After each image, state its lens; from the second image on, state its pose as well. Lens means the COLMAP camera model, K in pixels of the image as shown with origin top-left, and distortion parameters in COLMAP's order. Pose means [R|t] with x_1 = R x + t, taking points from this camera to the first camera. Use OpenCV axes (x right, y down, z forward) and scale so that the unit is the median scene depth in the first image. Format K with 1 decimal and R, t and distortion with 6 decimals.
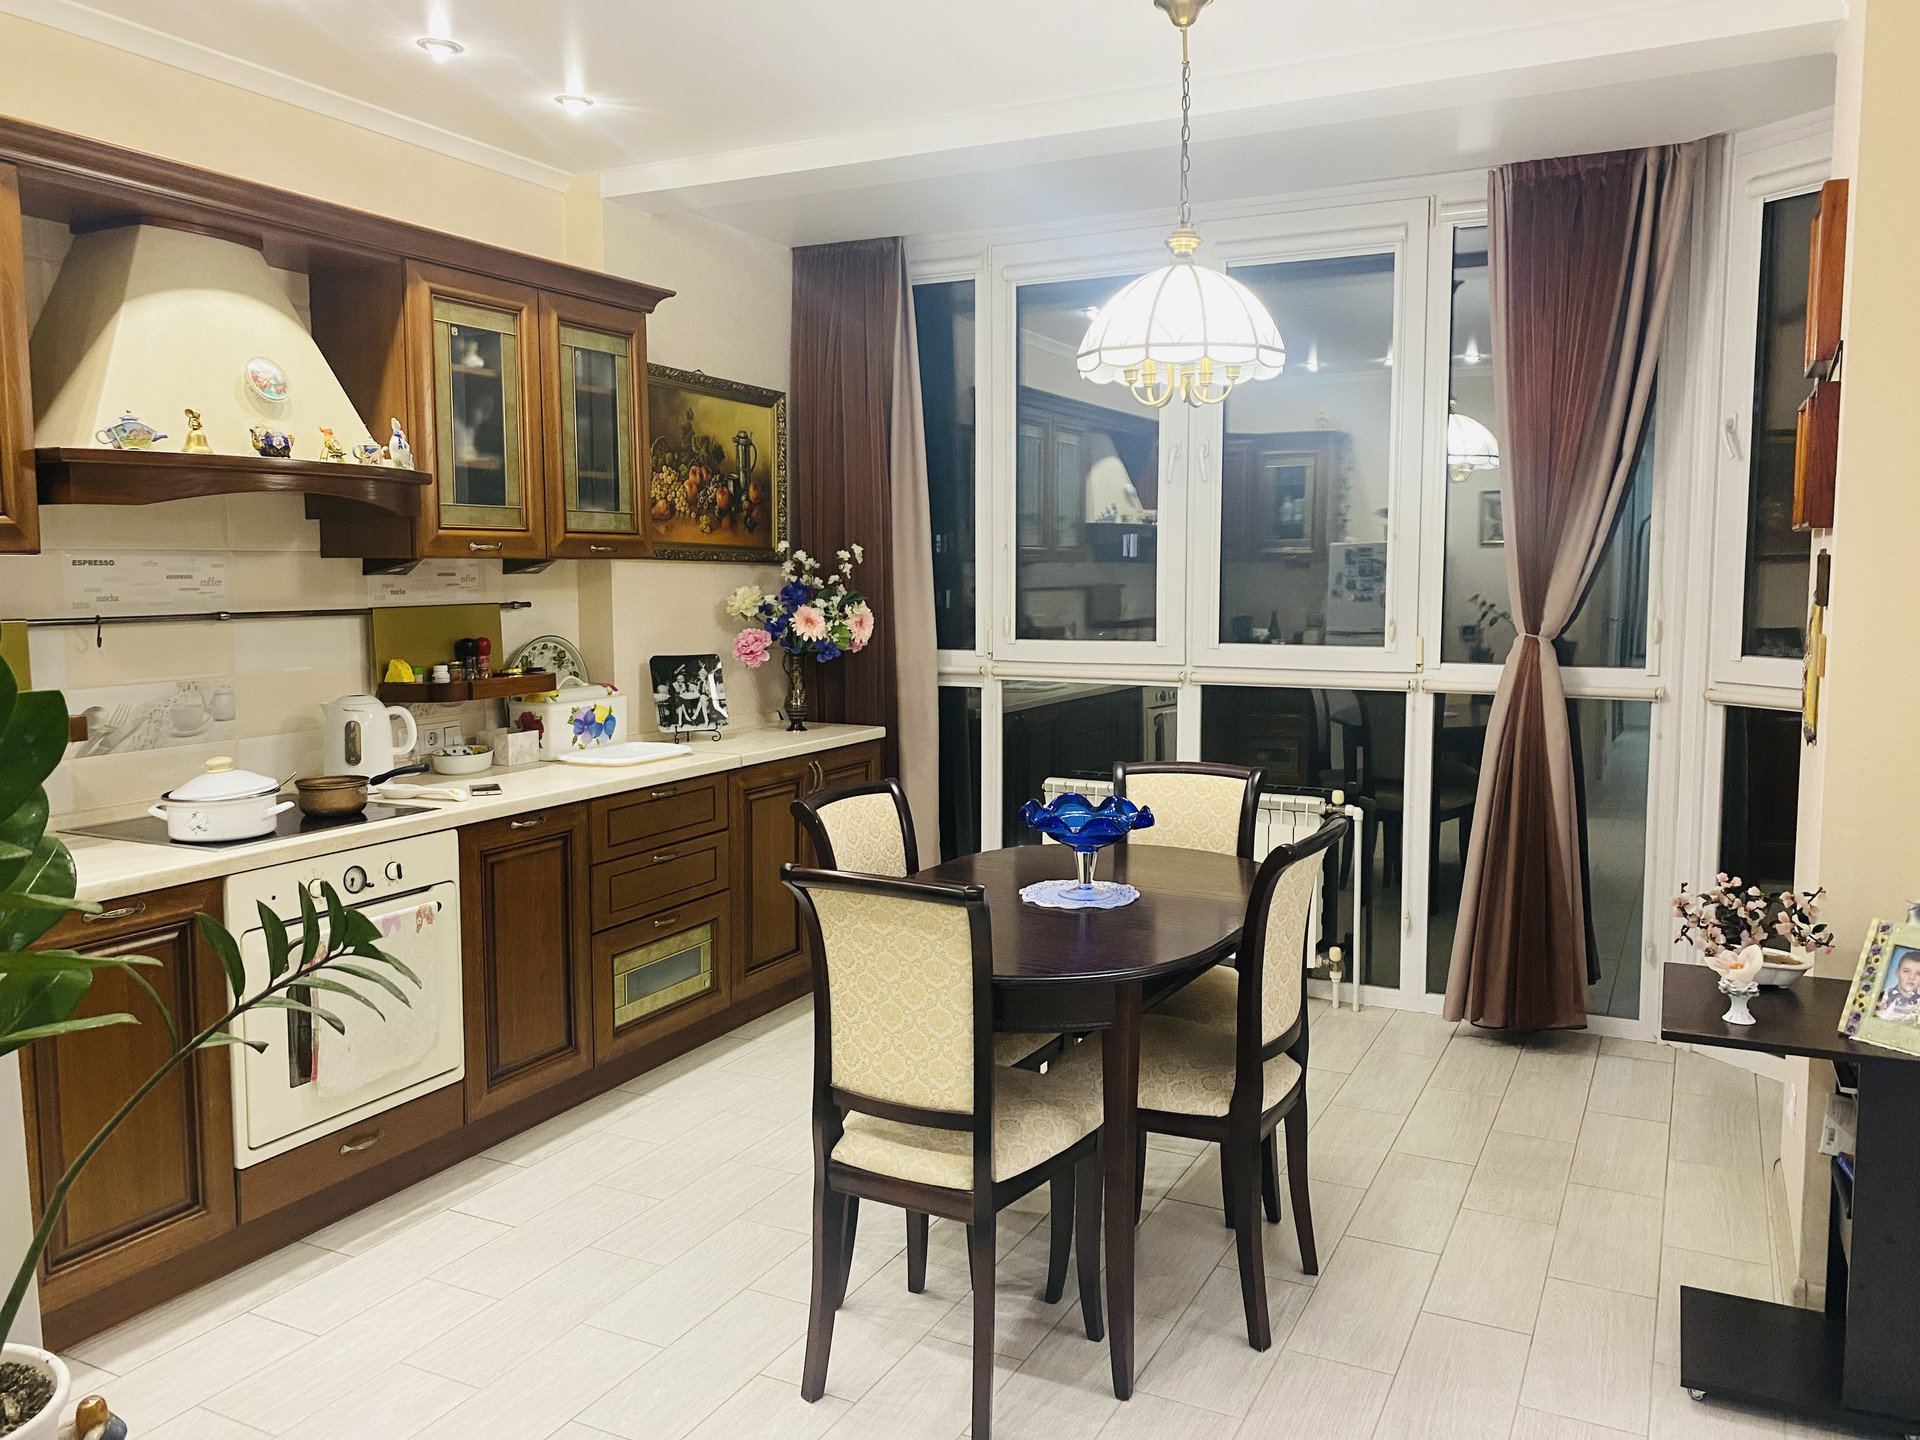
lens RADIAL K [[1460.3, 0, 961.3], [0, 1460.3, 693.7], [0, 0, 1]] dist [0.043680, -0.064071]
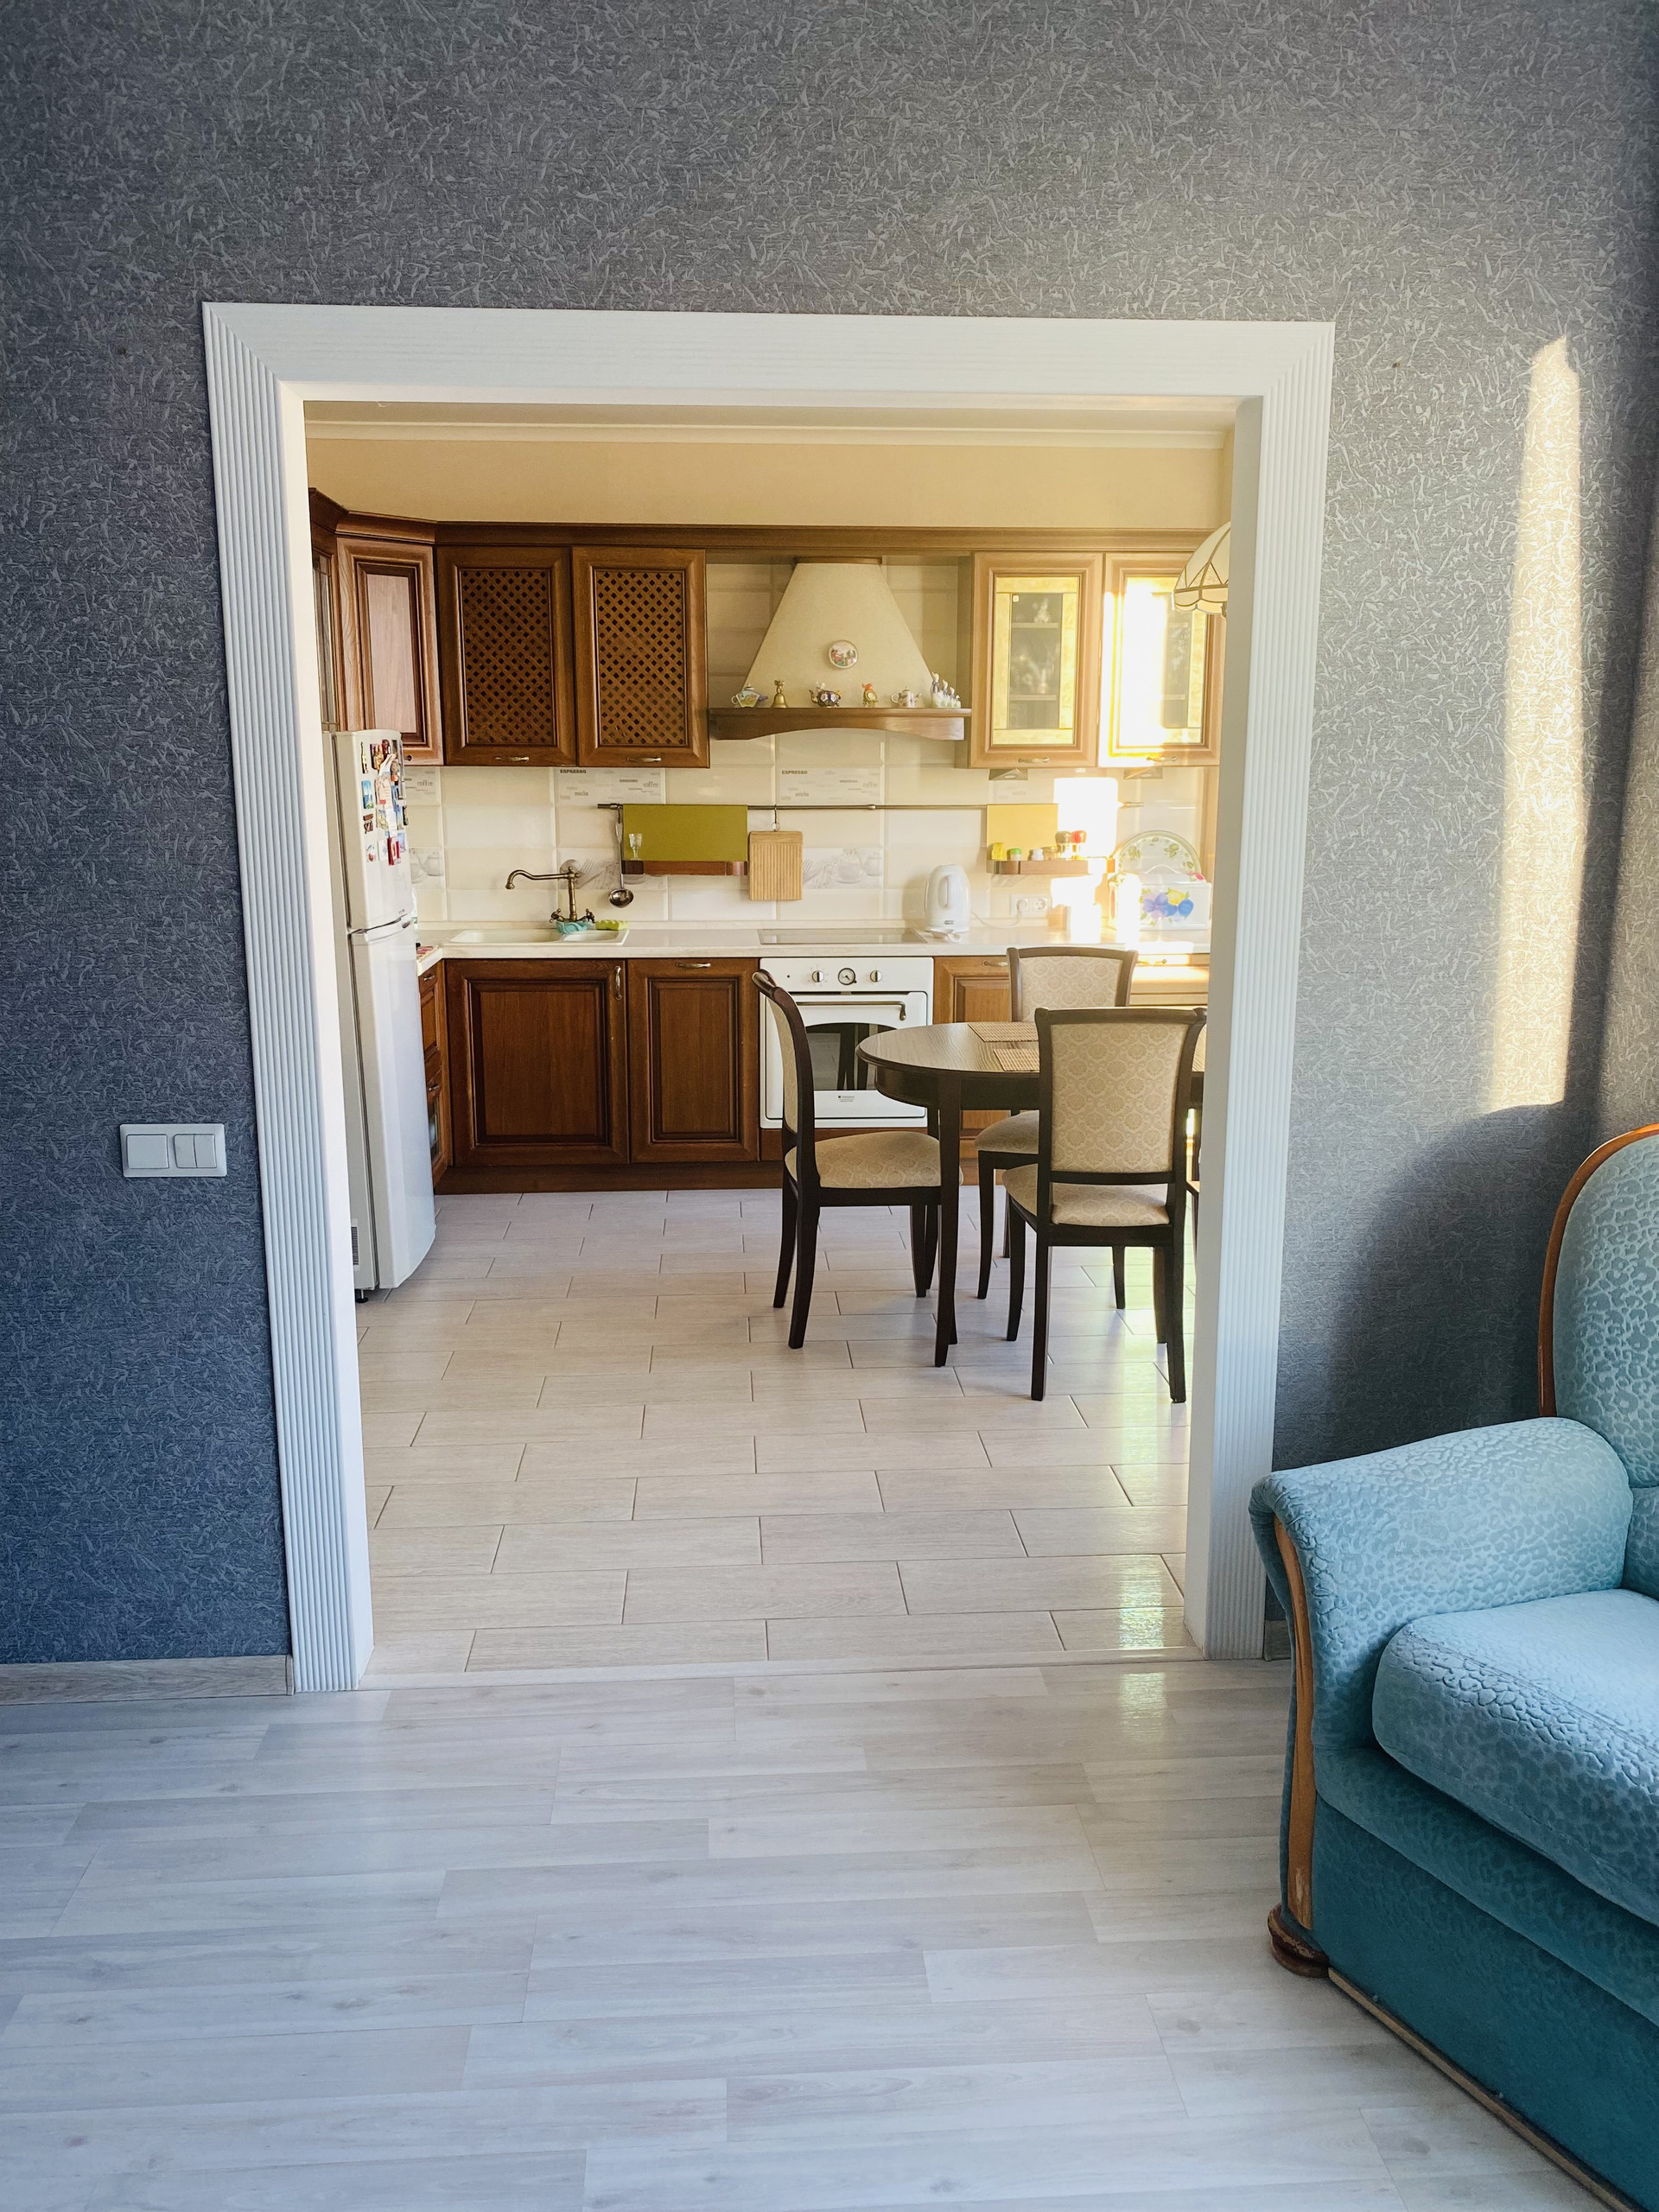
lens RADIAL K [[1682.4, 0, 816.9], [0, 1682.4, 1102.0], [0, 0, 1]] dist [0.043680, -0.064071]
pose [[0.516974, 0.177247, -0.837449, 0.915472], [-0.078191, 0.984015, 0.159999, -0.022892], [0.852422, -0.017234, 0.522570, 0.016474]]
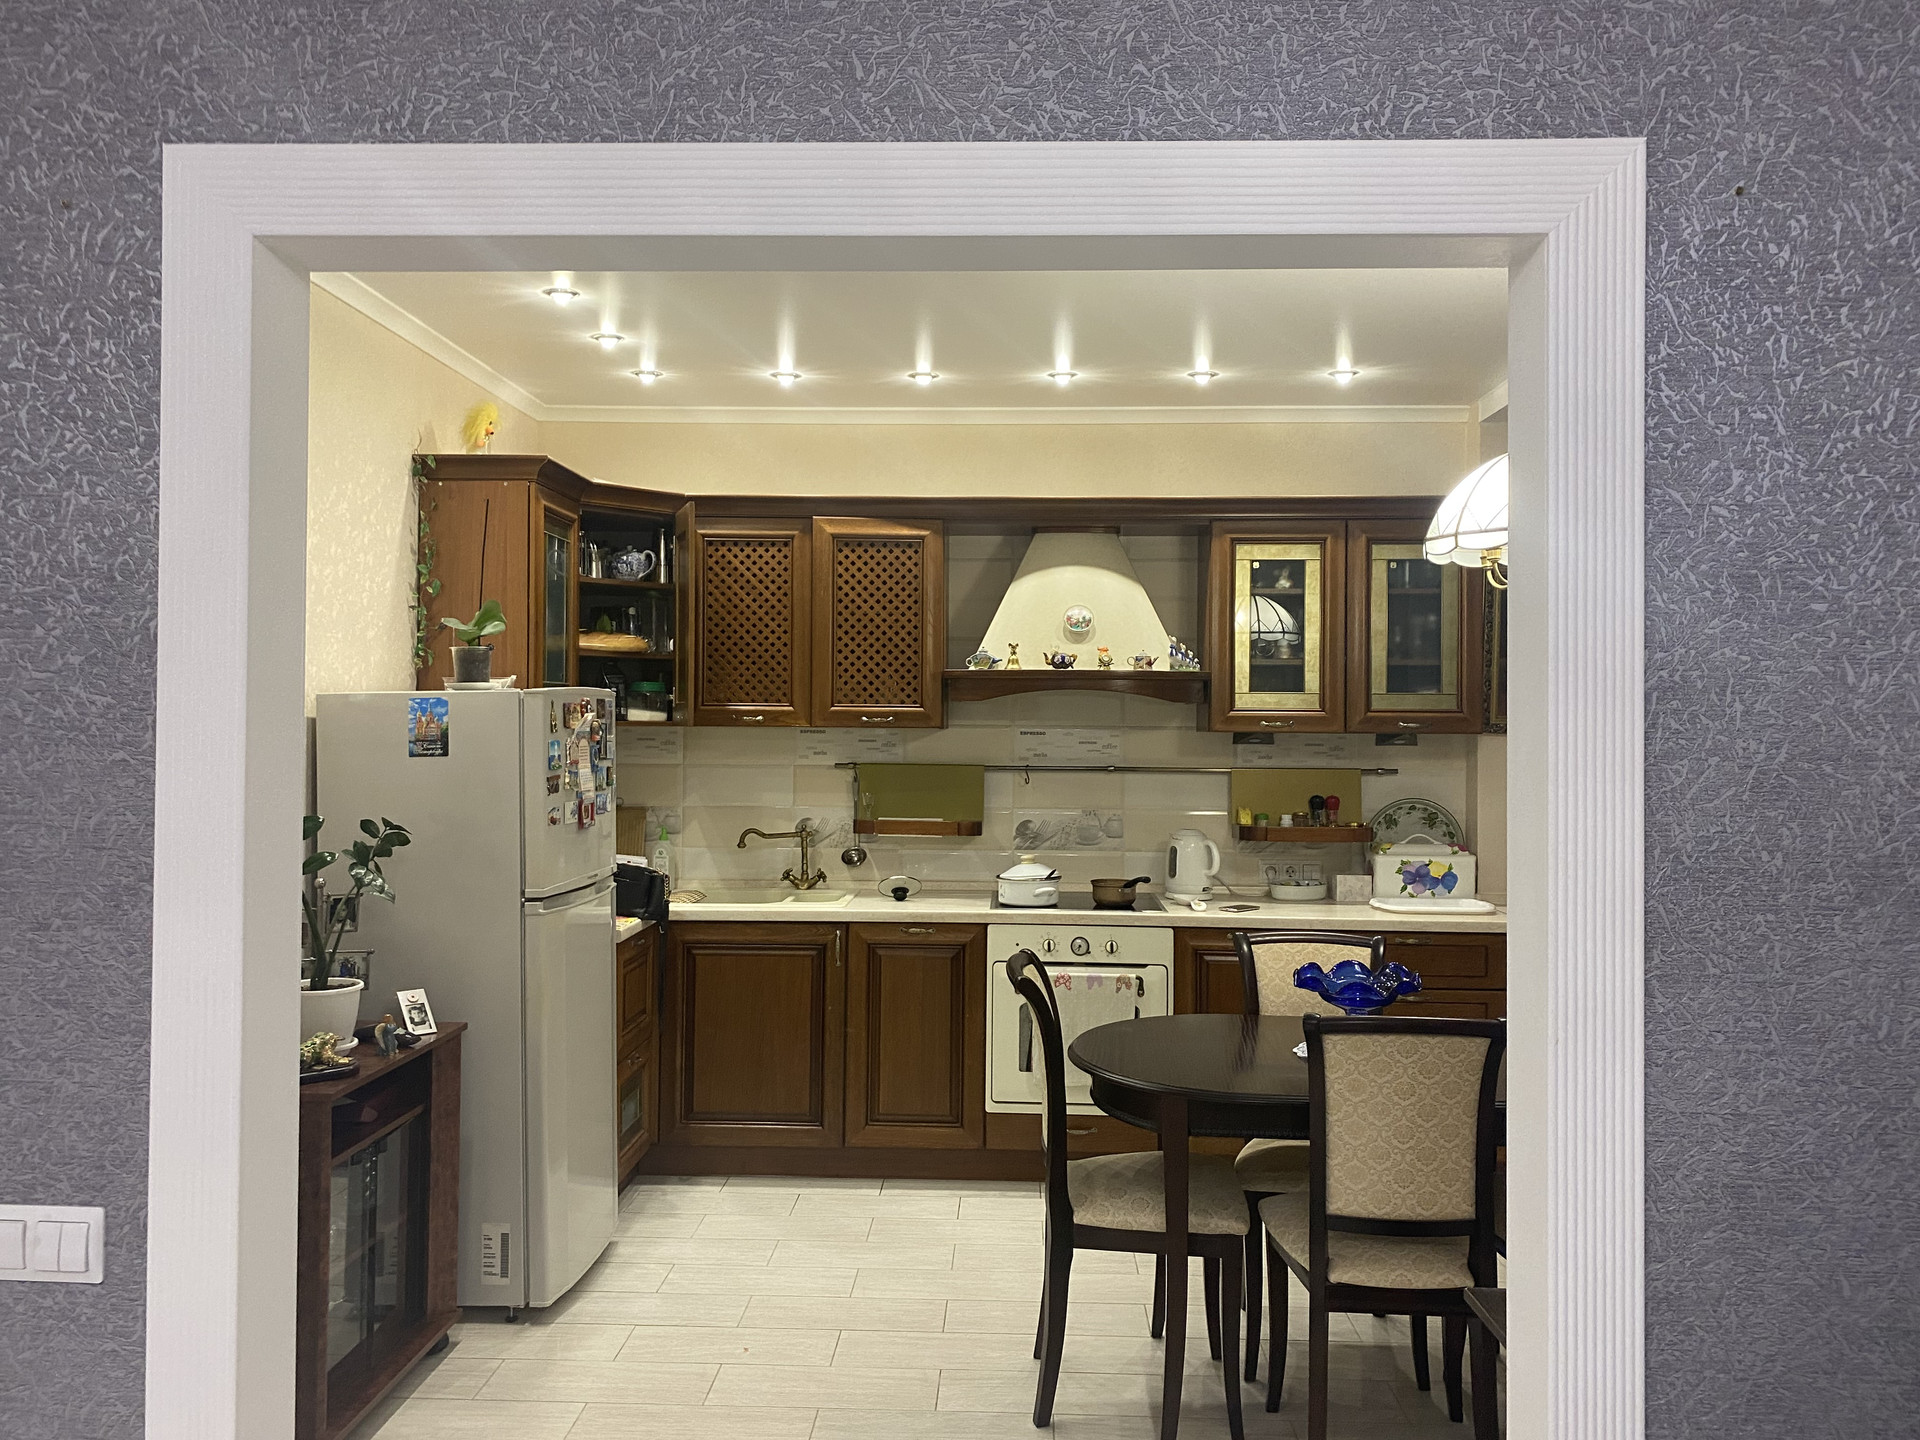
lens RADIAL K [[1460.3, 0, 969.9], [0, 1460.3, 703.8], [0, 0, 1]] dist [0.043680, -0.064071]
pose [[0.435726, -0.002547, -0.900076, 0.718767], [-0.089433, 0.994925, -0.046110, -0.033641], [0.895625, 0.100588, 0.433287, 0.189237]]
